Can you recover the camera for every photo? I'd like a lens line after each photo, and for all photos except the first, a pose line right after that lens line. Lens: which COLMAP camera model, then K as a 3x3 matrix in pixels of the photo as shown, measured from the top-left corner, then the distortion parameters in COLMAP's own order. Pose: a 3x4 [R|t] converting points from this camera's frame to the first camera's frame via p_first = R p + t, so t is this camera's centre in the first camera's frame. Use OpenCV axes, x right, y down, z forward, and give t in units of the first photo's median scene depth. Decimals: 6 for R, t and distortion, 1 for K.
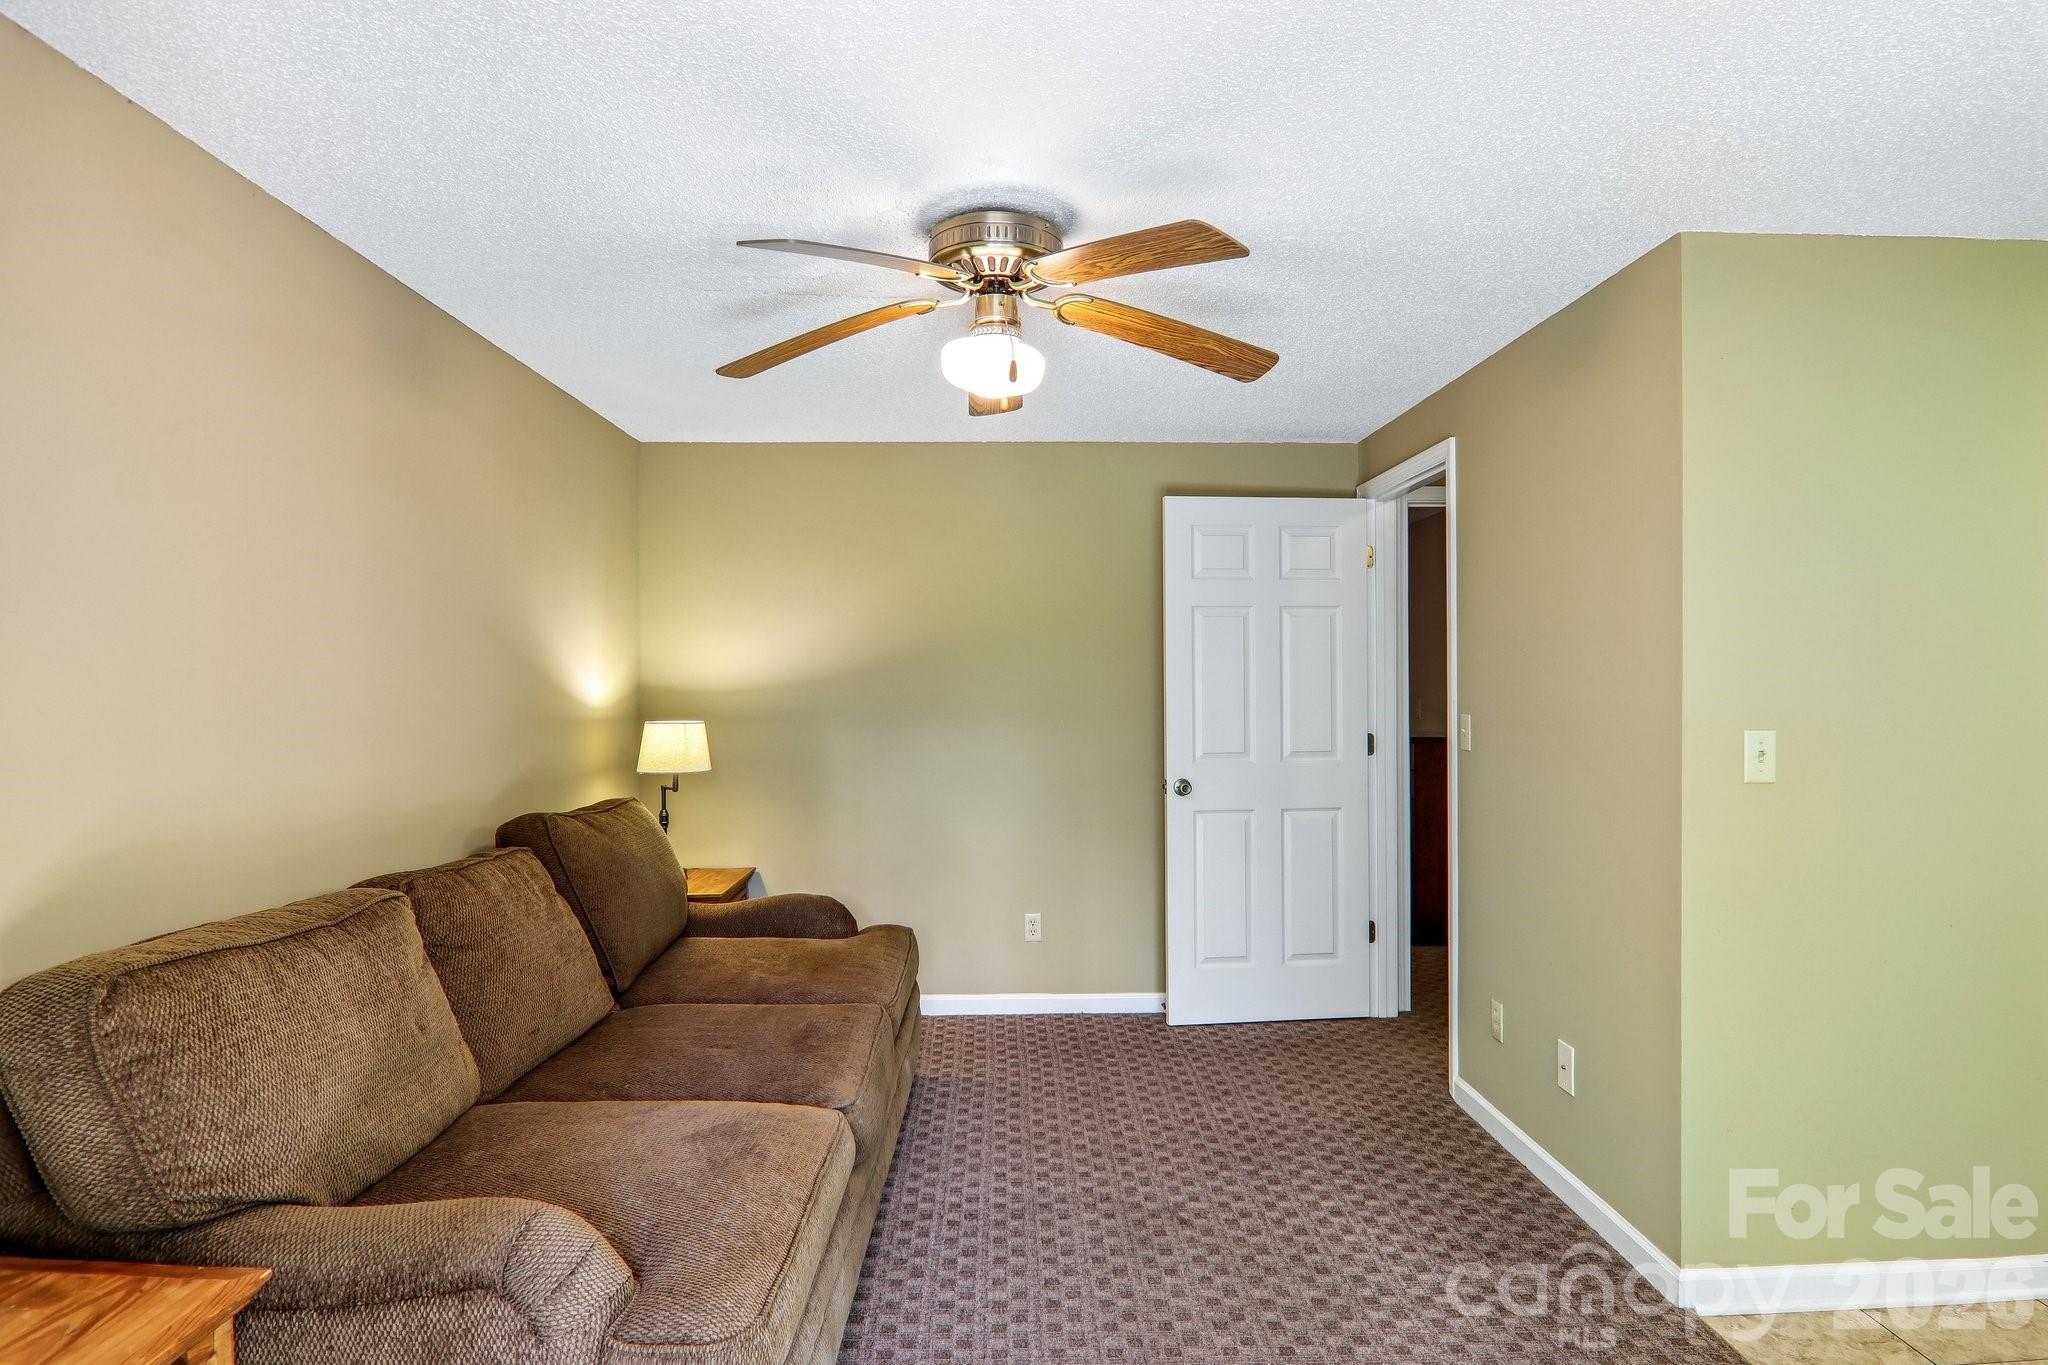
lens RADIAL K [[1147.0, 0, 1032.9], [0, 1147.0, 672.7], [0, 0, 1]] dist [0.008413, -0.011215]
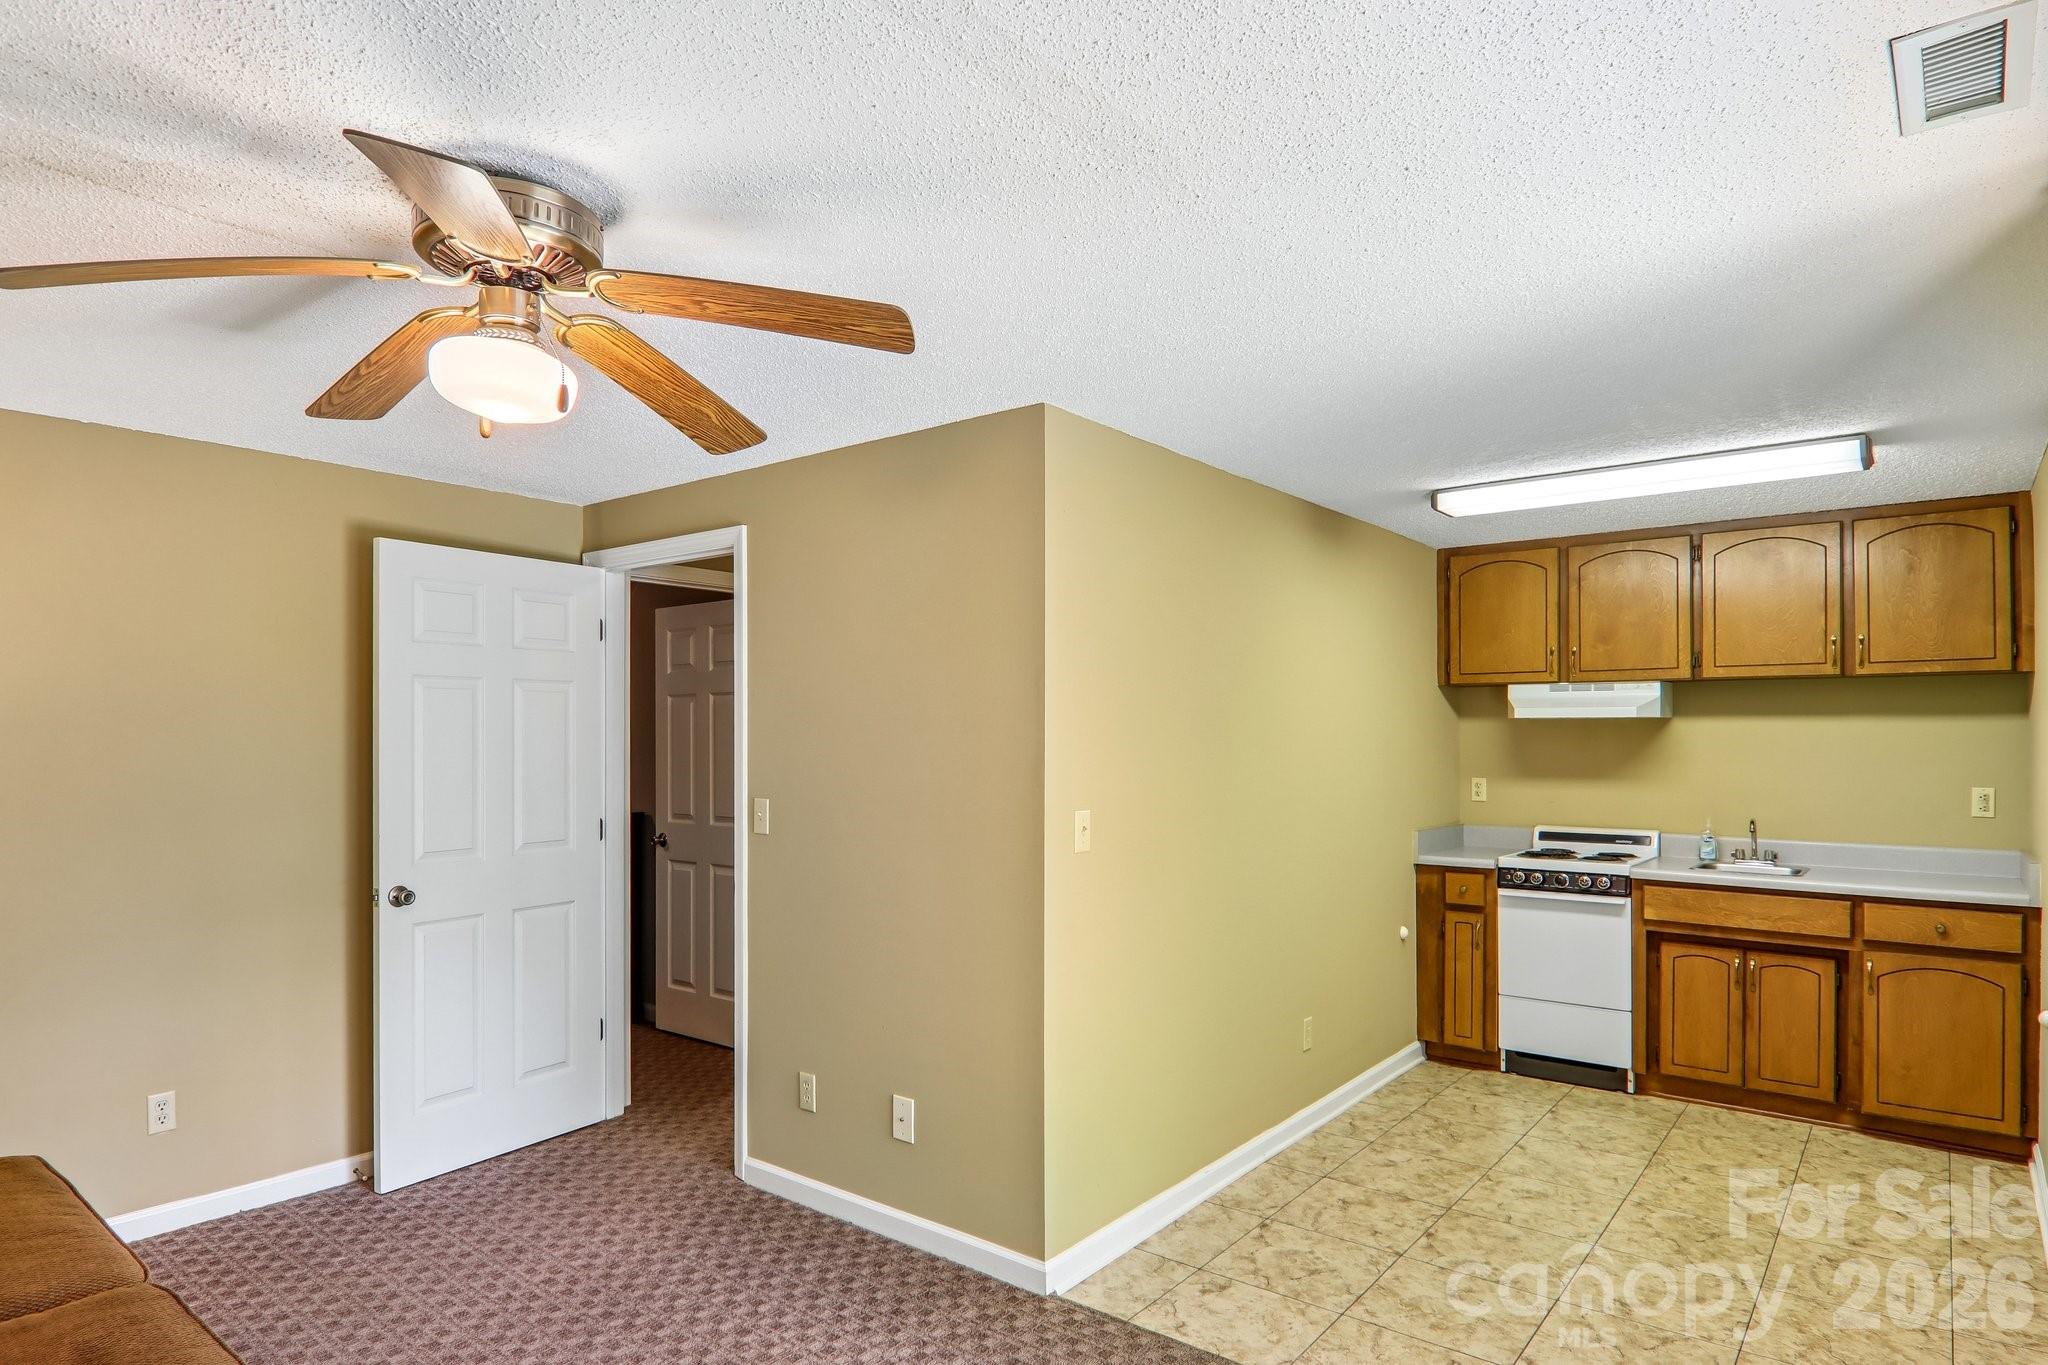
lens RADIAL K [[1147.0, 0, 1040.0], [0, 1147.0, 718.4], [0, 0, 1]] dist [0.008413, -0.011215]
pose [[0.646806, 0.017853, 0.762445, -0.242318], [-0.008110, 0.999830, -0.016531, -0.020166], [-0.762611, 0.004509, 0.646841, 0.147719]]
